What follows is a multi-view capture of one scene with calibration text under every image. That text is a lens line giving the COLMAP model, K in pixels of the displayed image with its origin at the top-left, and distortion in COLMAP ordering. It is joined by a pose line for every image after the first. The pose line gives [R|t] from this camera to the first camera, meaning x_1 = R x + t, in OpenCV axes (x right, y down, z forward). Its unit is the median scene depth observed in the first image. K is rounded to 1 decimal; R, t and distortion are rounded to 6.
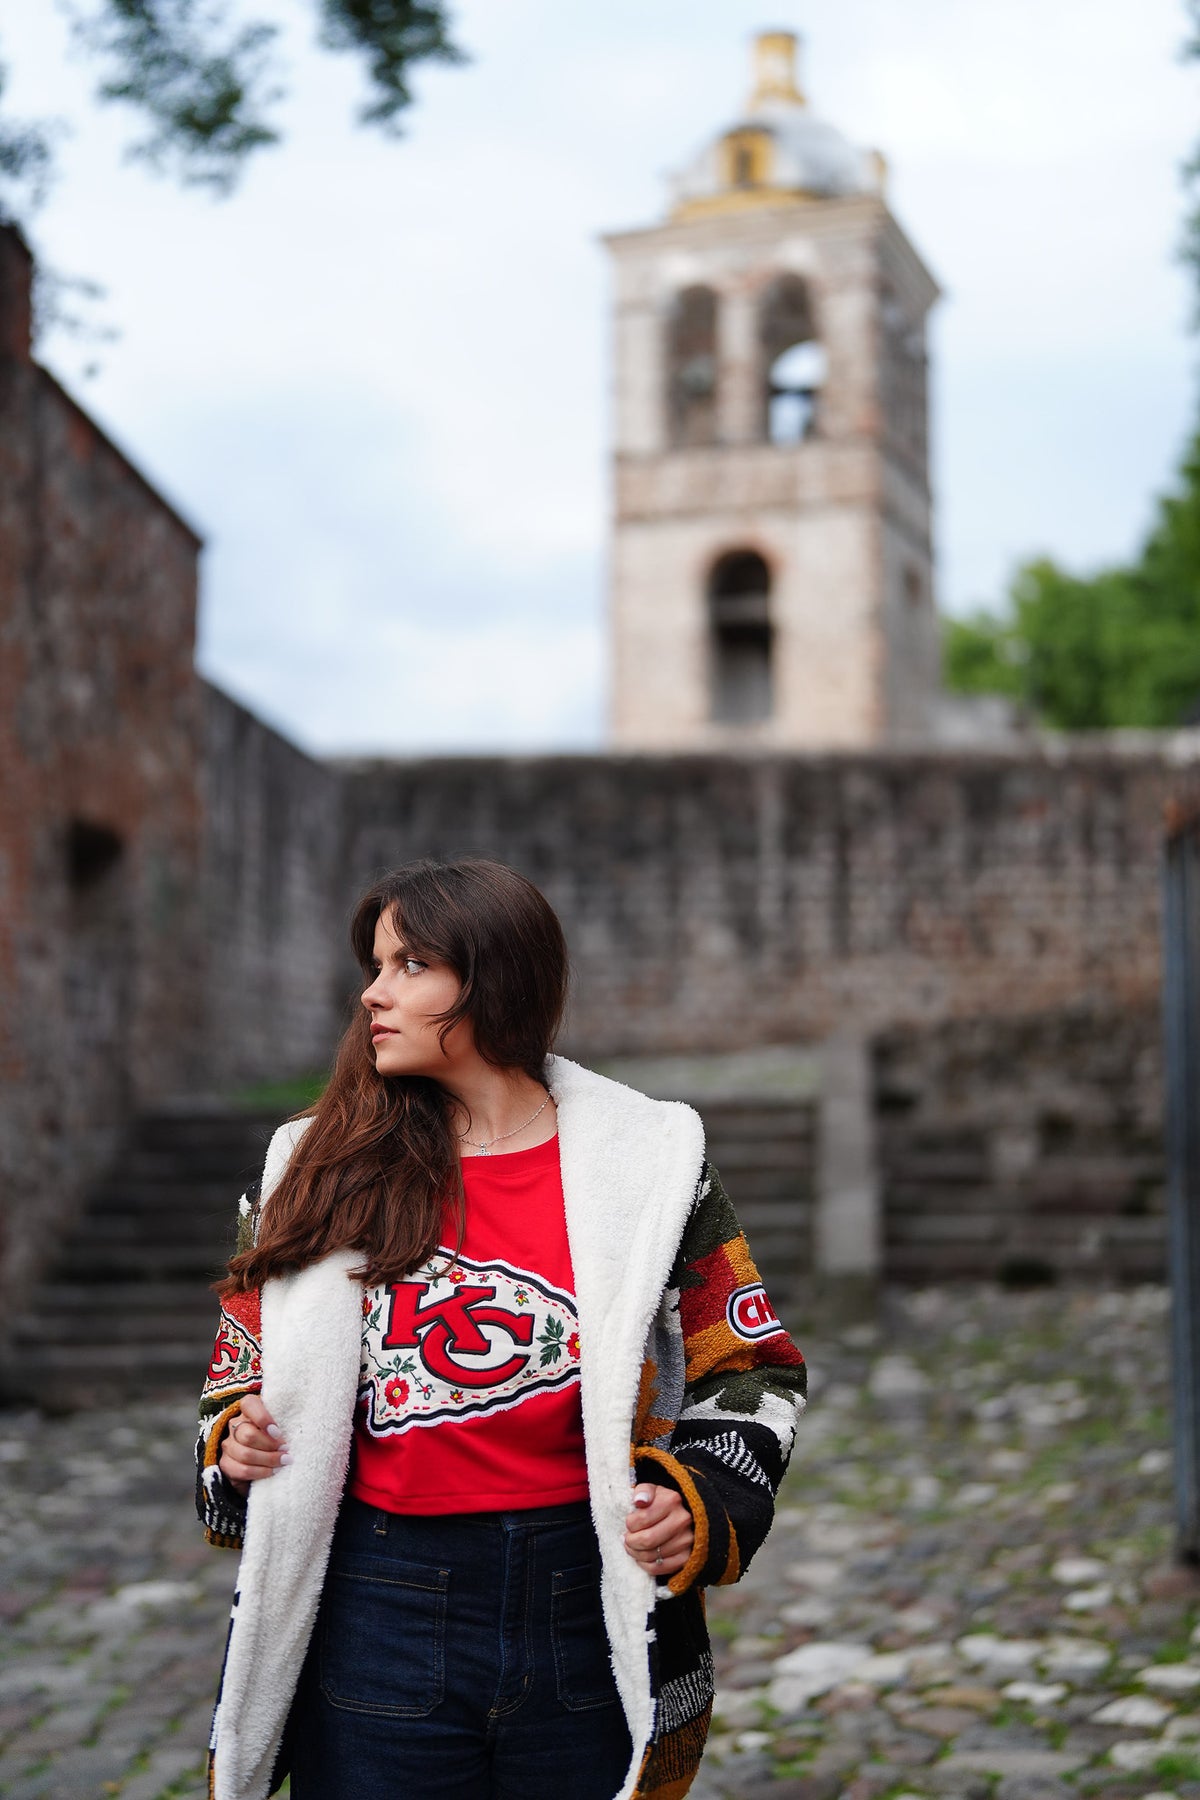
lens RADIAL K [[2497.7, 0, 626.3], [0, 2497.7, 887.7], [0, 0, 1]] dist [-0.115782, 1.094018]
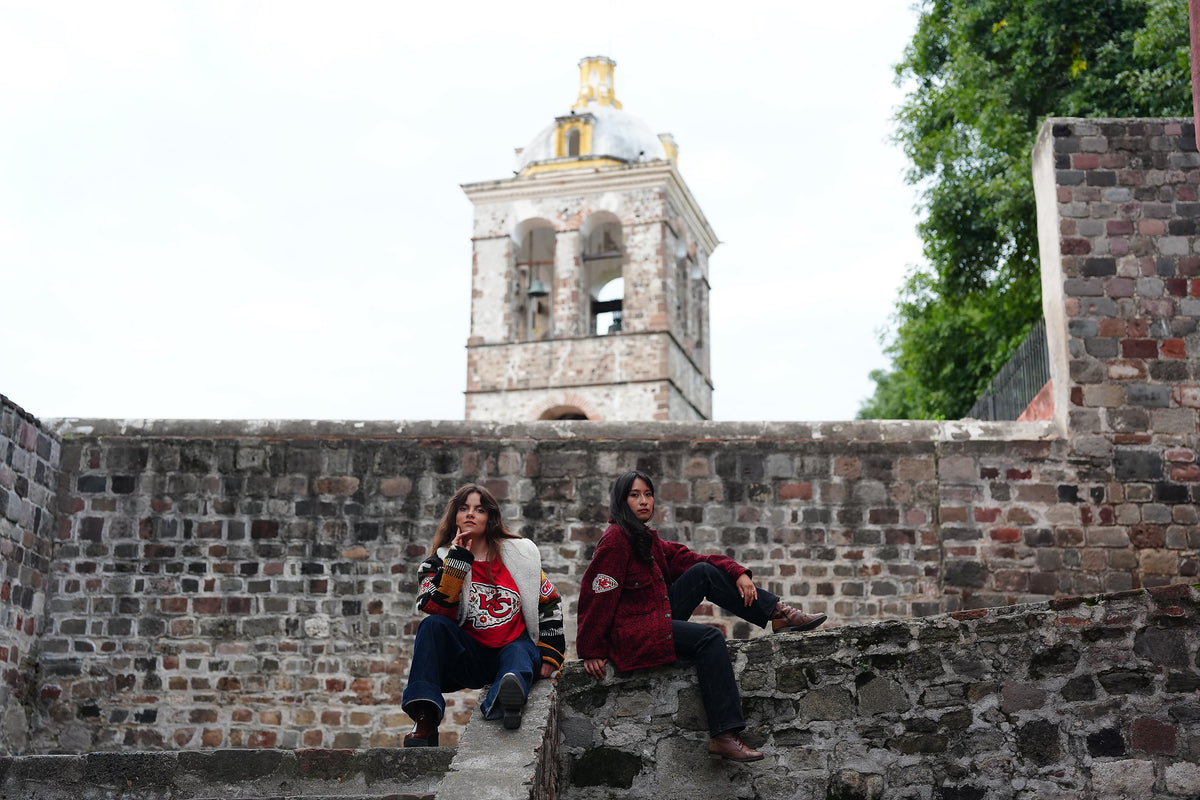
lens RADIAL K [[1665.1, 0, 627.9], [0, 1665.1, 380.1], [0, 0, 1]] dist [-0.115782, 1.094018]
pose [[0.997365, 0.020369, 0.069633, 0.016412], [-0.007140, 0.982678, -0.185182, 0.013526], [-0.072199, 0.184197, 0.980234, 0.111762]]
